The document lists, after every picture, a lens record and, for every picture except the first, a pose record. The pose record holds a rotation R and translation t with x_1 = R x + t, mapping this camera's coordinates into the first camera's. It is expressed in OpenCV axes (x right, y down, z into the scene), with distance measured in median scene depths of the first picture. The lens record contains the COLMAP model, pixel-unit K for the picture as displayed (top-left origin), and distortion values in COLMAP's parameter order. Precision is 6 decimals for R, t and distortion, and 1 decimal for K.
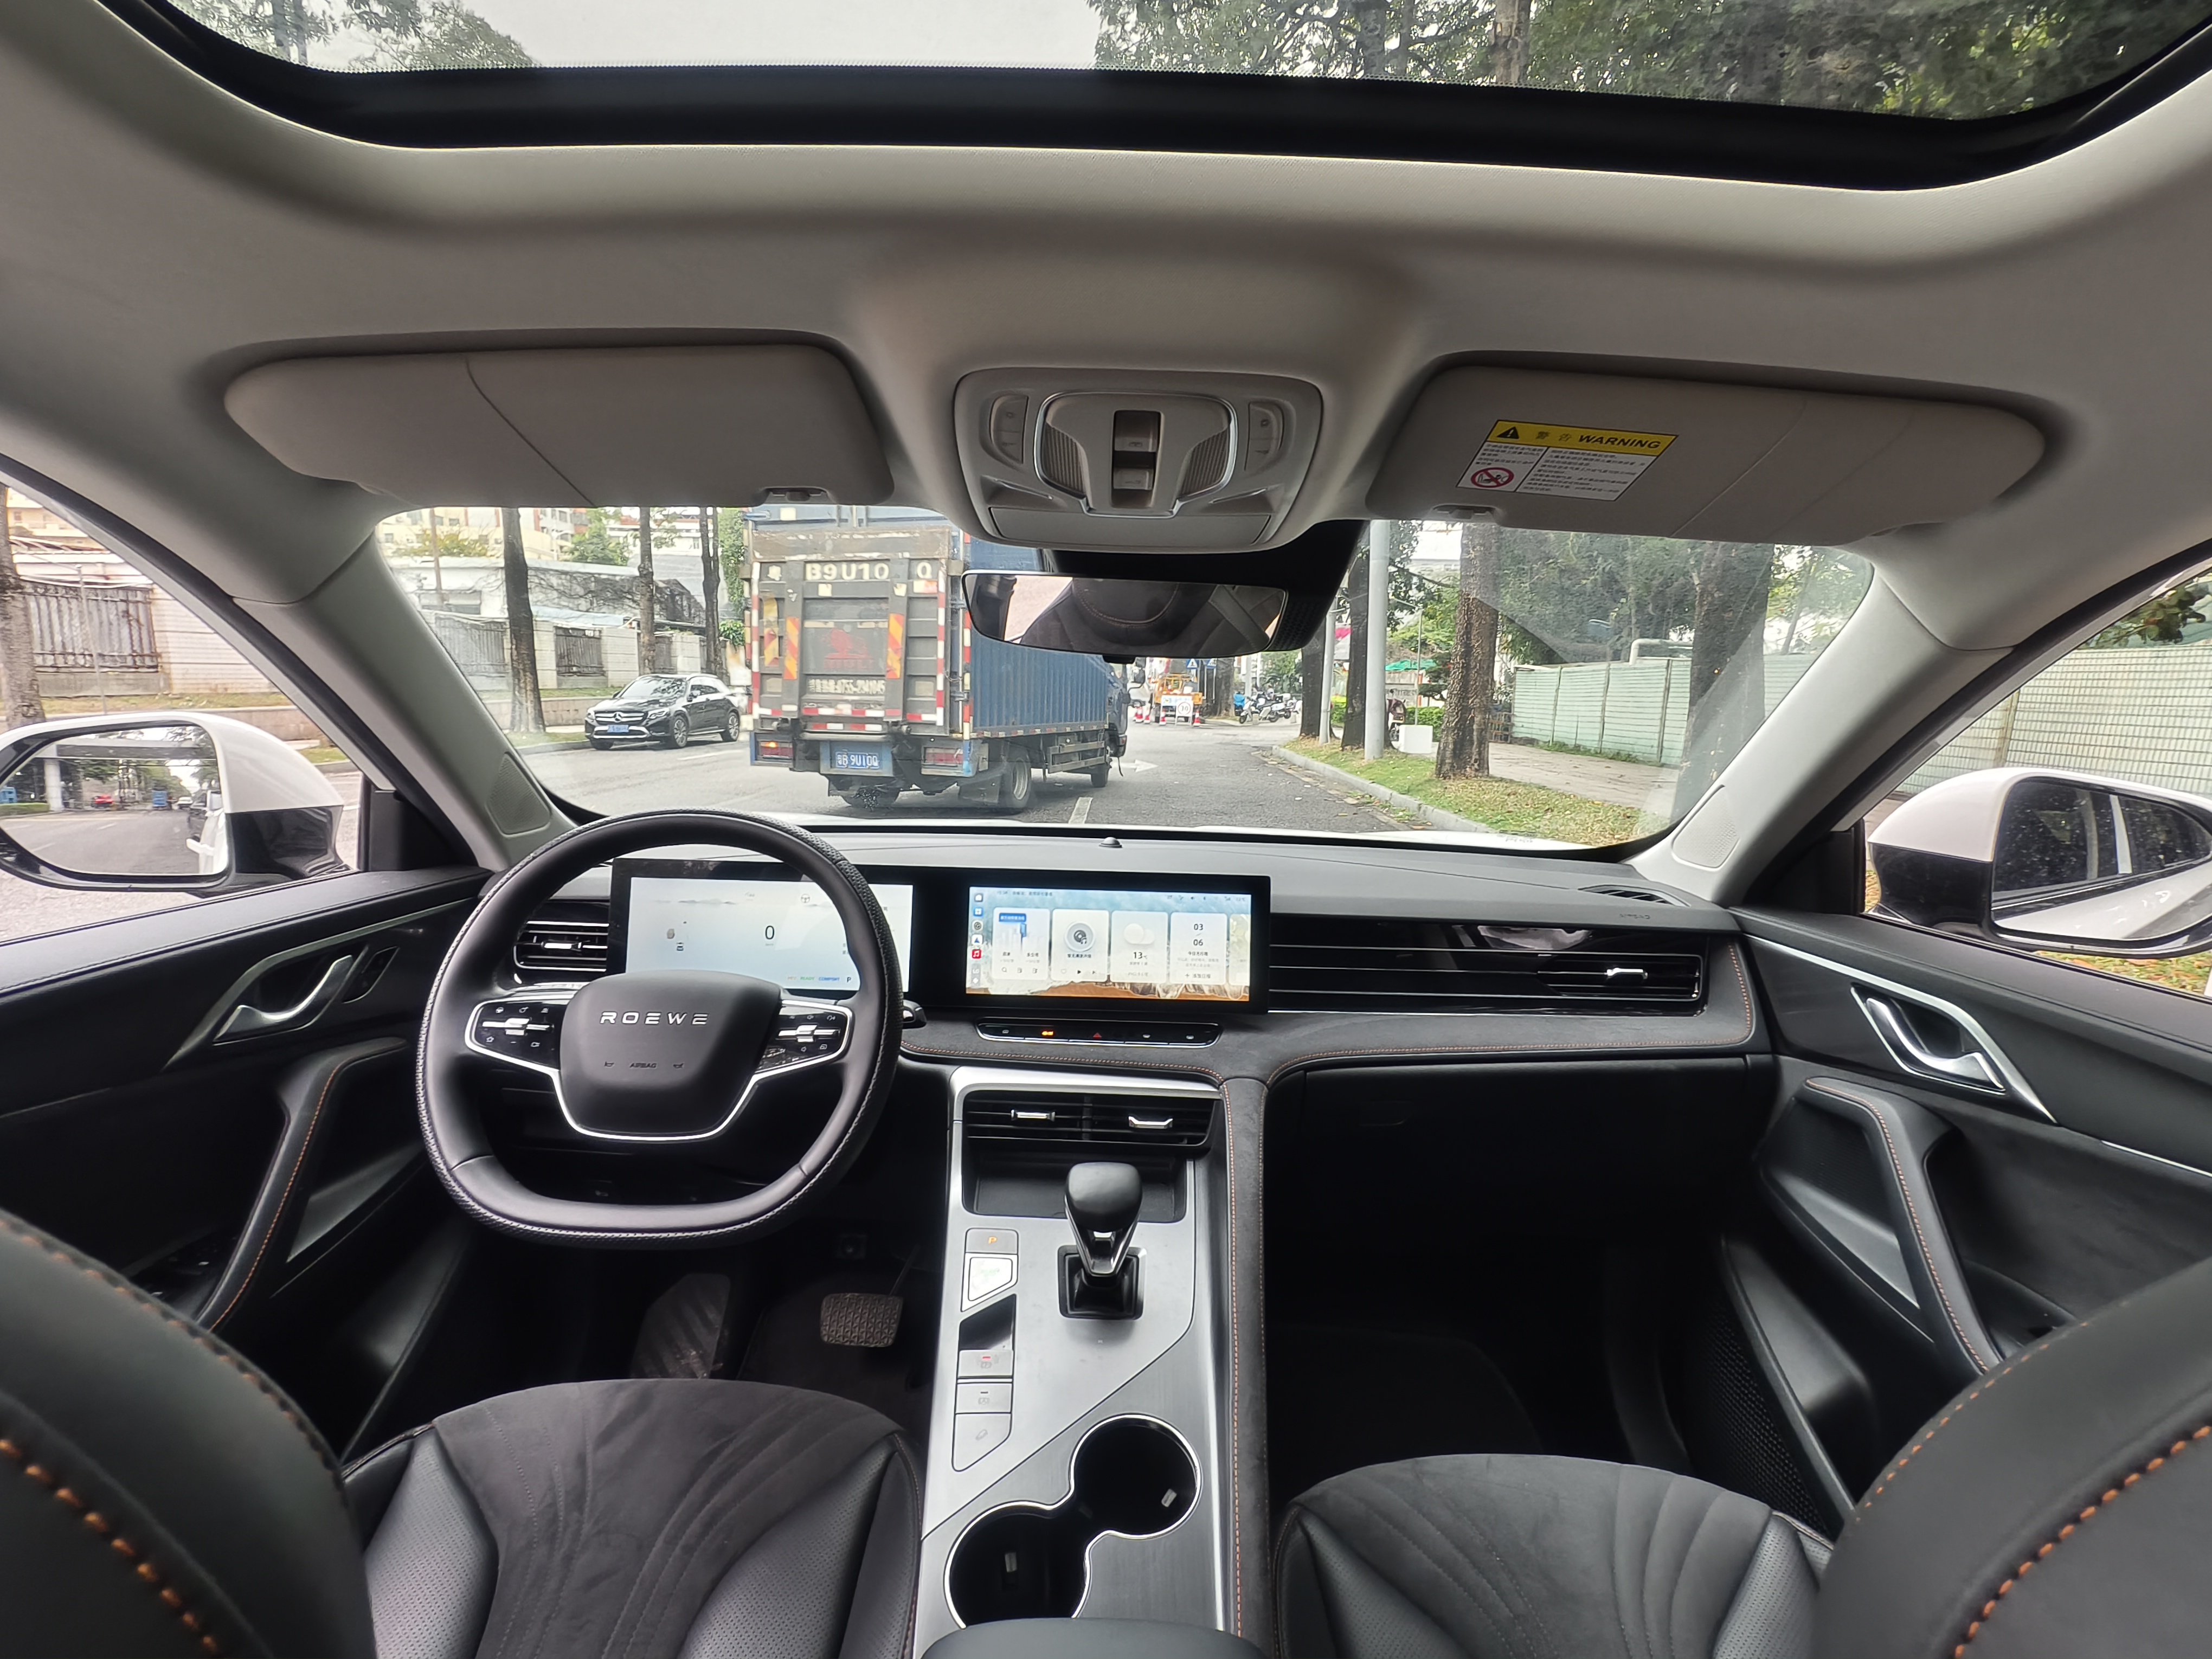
lens RADIAL K [[1083.1, 0, 1106.0], [0, 1083.1, 829.5], [0, 0, 1]] dist [0.000801, 0.000084]
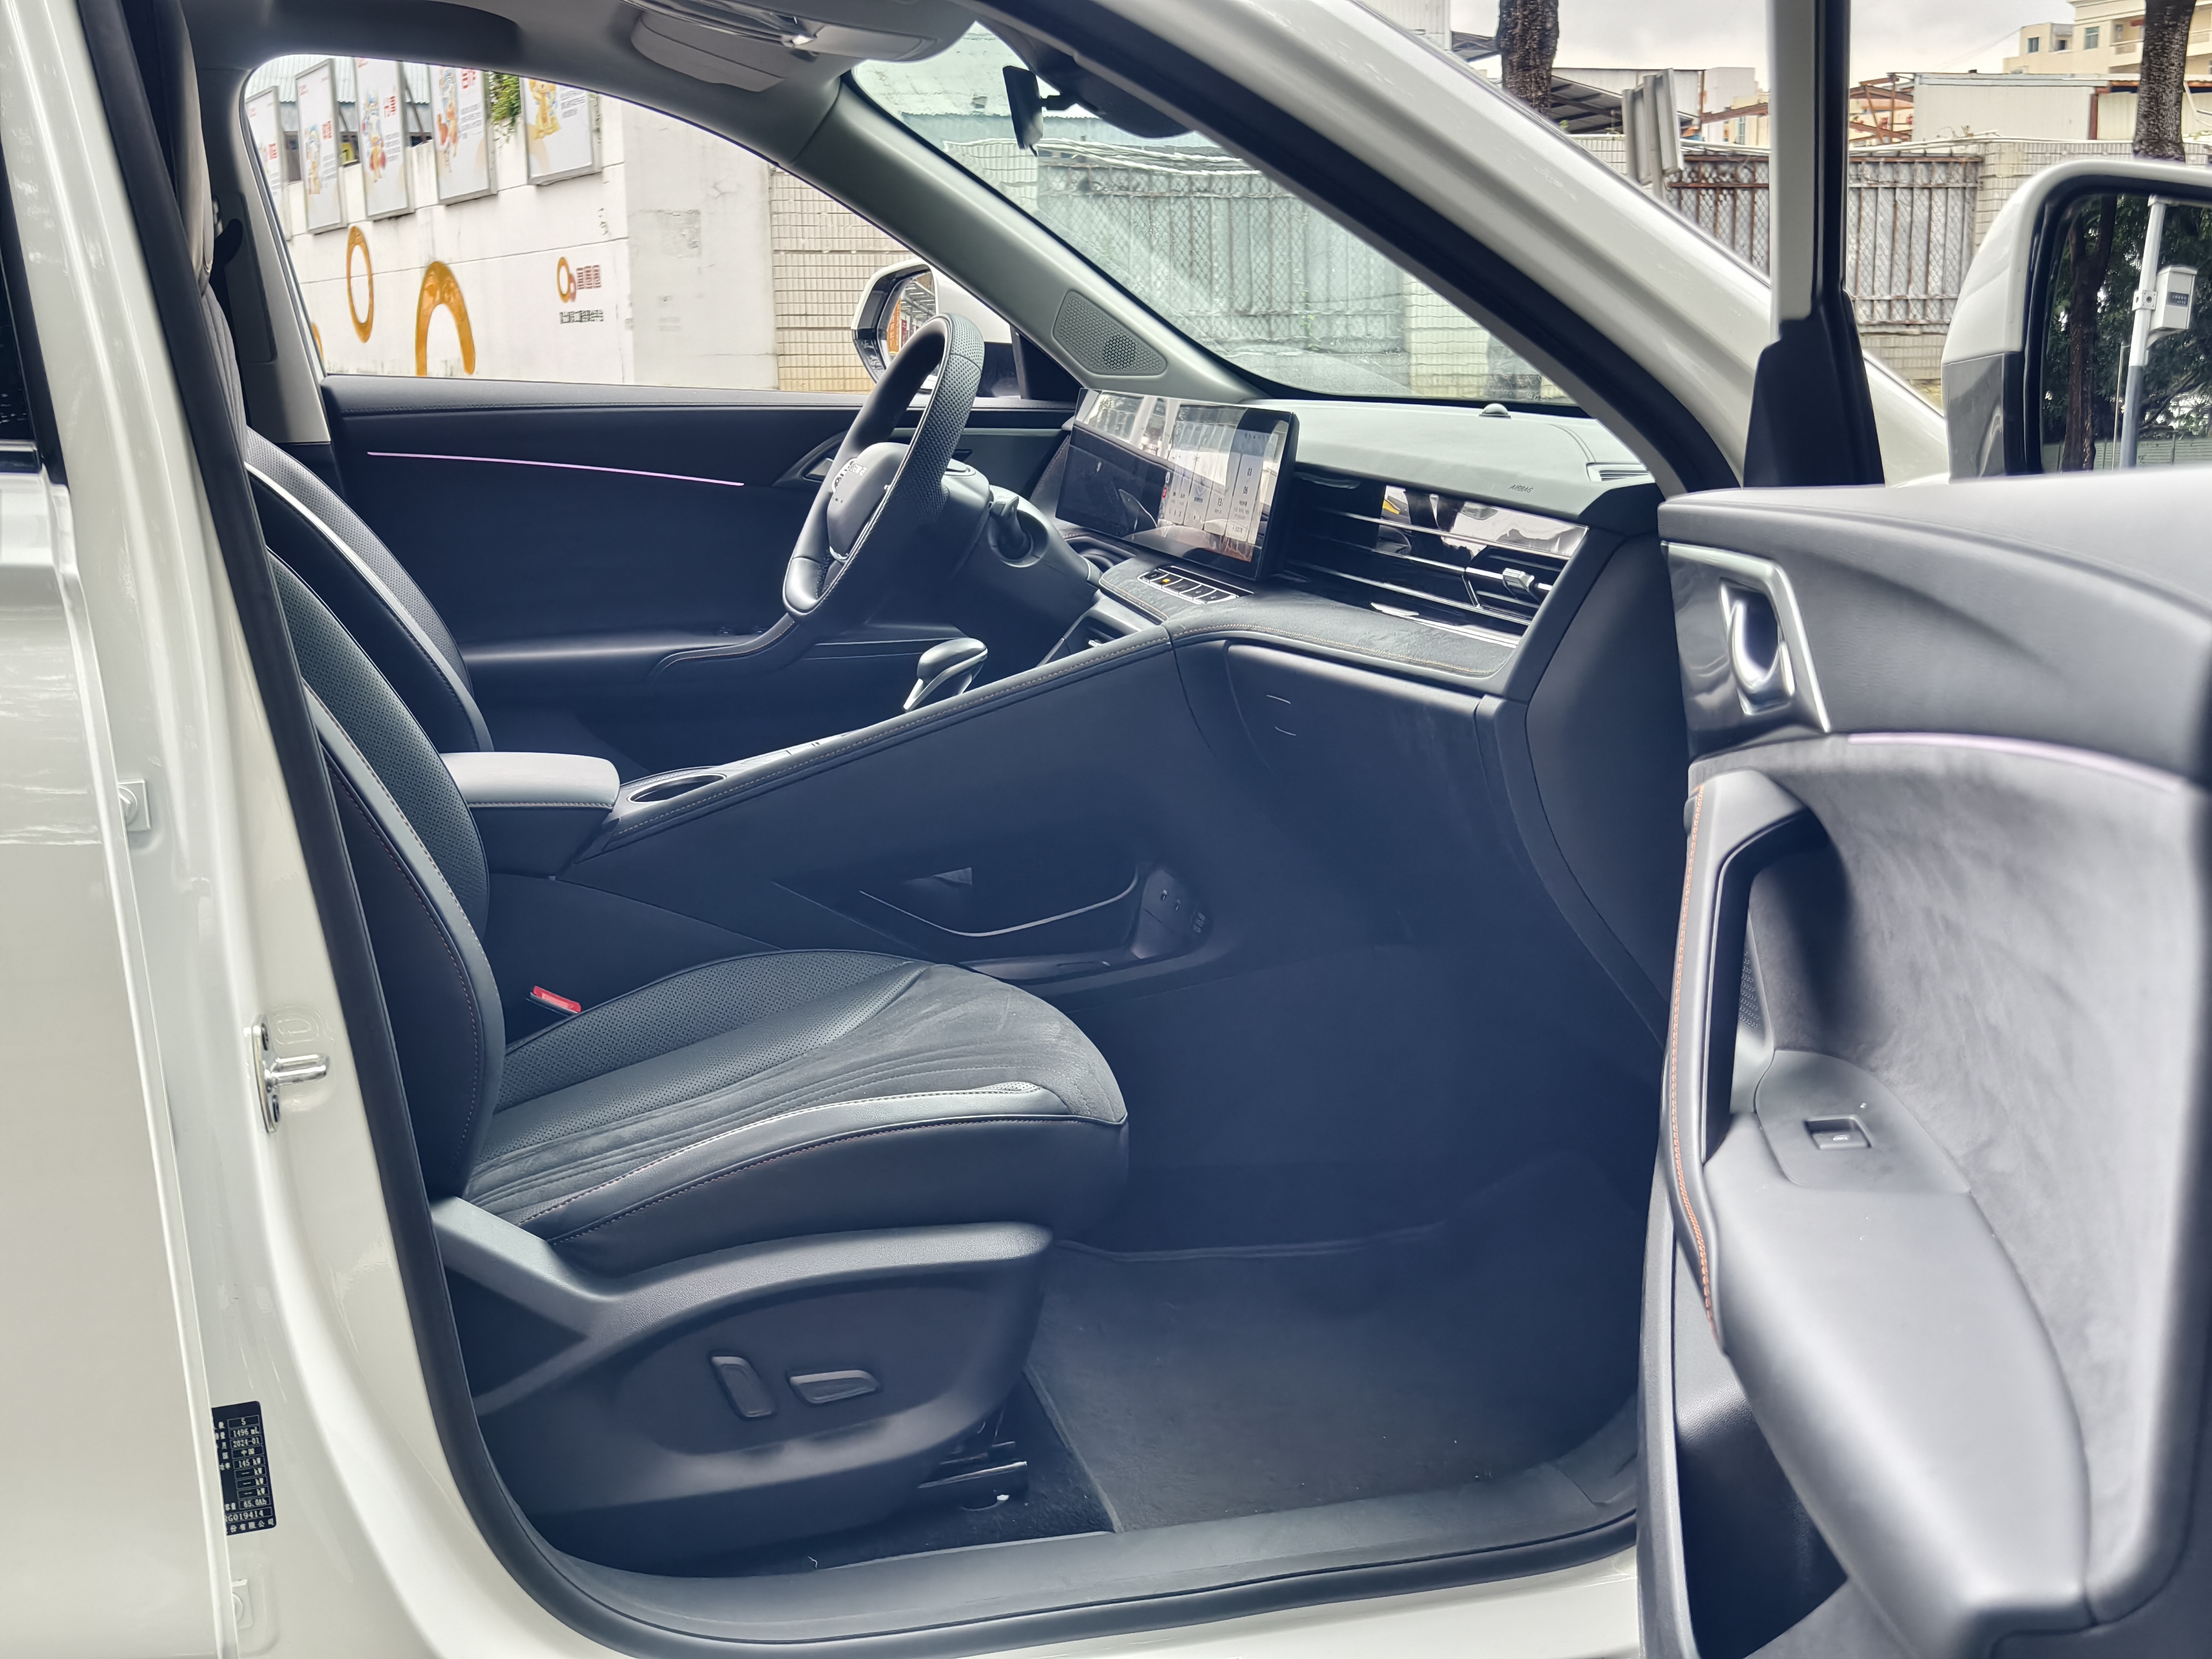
lens RADIAL K [[2611.9, 0, 1106.0], [0, 2611.9, 829.5], [0, 0, 1]] dist [-0.001865, 0.025484]
pose [[0.214793, 0.143146, -0.966113, 2.042942], [-0.114451, 0.986074, 0.120658, 0.126602], [0.969930, 0.084656, 0.228185, 0.449854]]
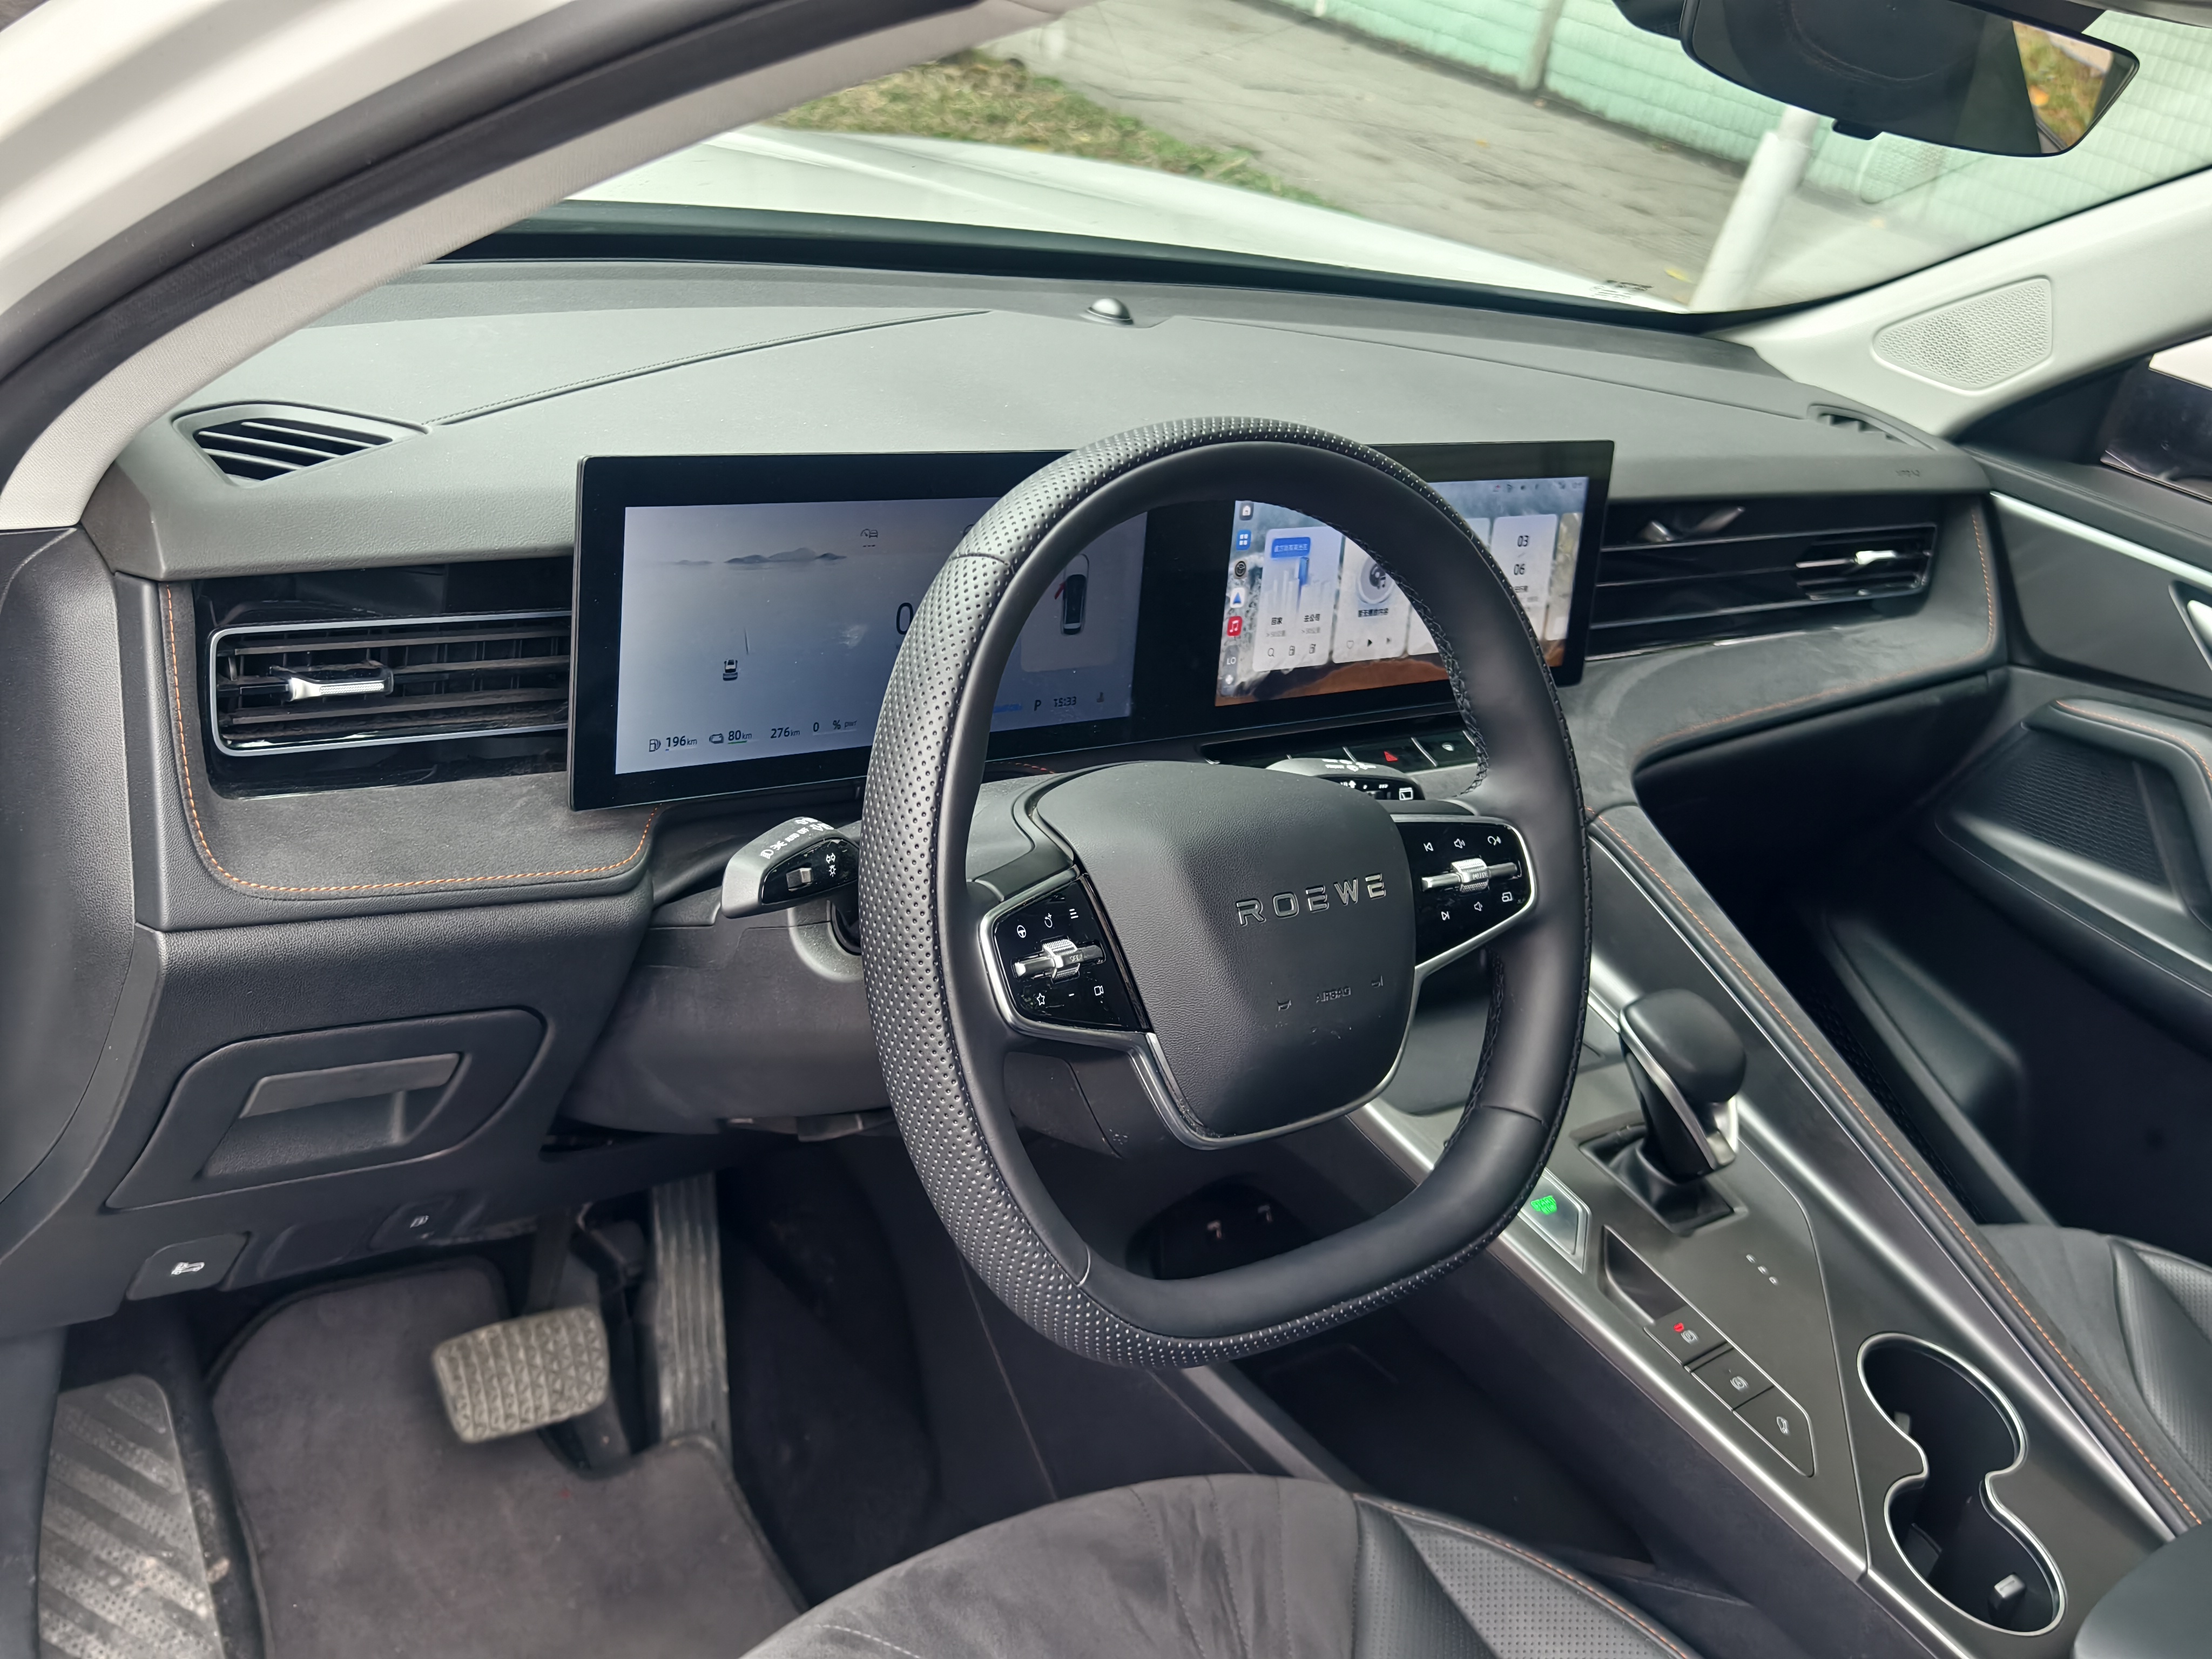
lens RADIAL K [[2611.9, 0, 1106.0], [0, 2611.9, 829.5], [0, 0, 1]] dist [-0.001865, 0.025484]
pose [[0.710074, -0.142318, 0.689594, -0.979833], [-0.112496, 0.943851, 0.310629, -0.154619], [-0.695082, -0.298146, 0.654194, 0.248858]]
